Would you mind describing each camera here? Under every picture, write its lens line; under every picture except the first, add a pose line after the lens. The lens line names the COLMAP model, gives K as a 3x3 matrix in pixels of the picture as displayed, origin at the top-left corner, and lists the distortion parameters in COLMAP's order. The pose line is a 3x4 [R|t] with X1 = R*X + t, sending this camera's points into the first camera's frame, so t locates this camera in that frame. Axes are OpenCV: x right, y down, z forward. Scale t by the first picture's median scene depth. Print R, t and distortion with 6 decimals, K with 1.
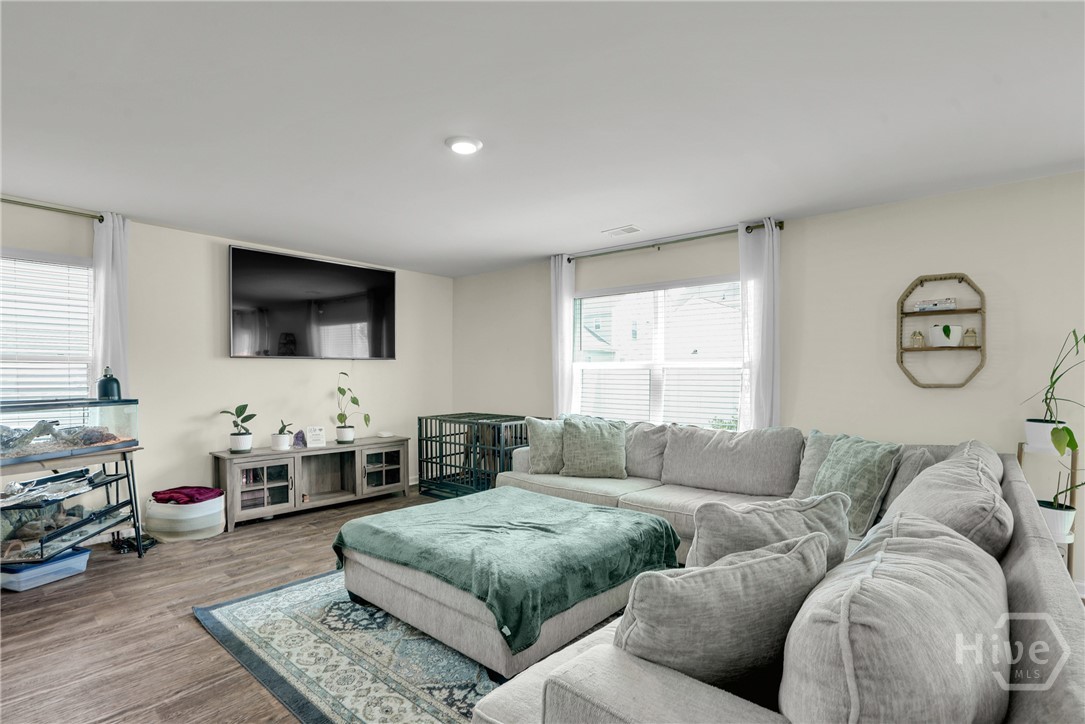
lens RADIAL K [[518.5, 0, 542.5], [0, 518.5, 362.0], [0, 0, 1]] dist [-0.025760, -0.000073]
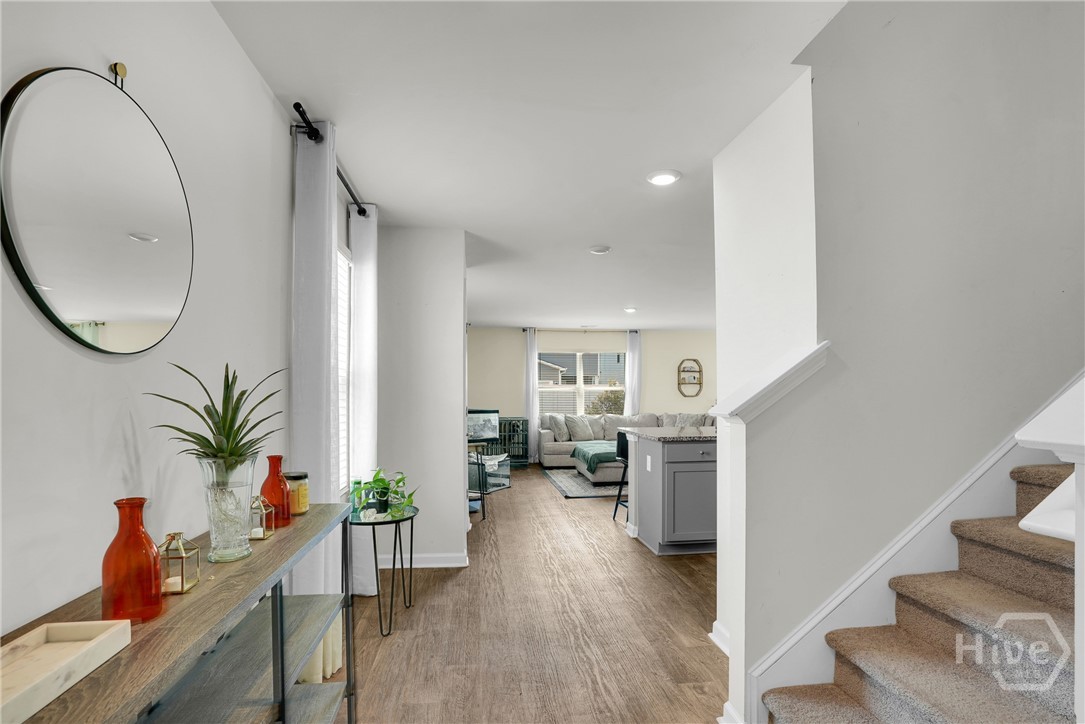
lens RADIAL K [[518.5, 0, 542.5], [0, 518.5, 362.0], [0, 0, 1]] dist [-0.025760, -0.000073]
pose [[0.674331, 0.039083, 0.737394, -1.913370], [-0.011701, 0.999039, -0.042250, -0.013981], [-0.738336, 0.019862, 0.674140, -0.369763]]
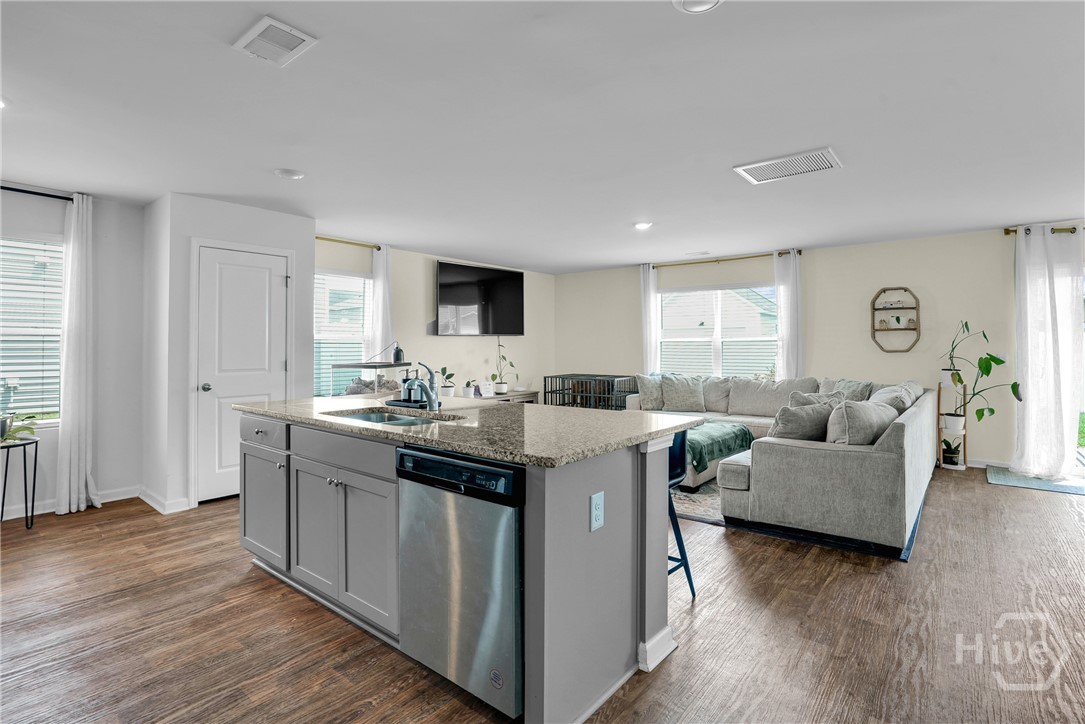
lens RADIAL K [[534.0, 0, 548.2], [0, 534.0, 312.9], [0, 0, 1]] dist [-0.023563, 0.000710]
pose [[0.999450, -0.003080, 0.033031, -0.436214], [0.004295, 0.999314, -0.036774, -0.020756], [-0.032895, 0.036895, 0.998778, -0.720039]]
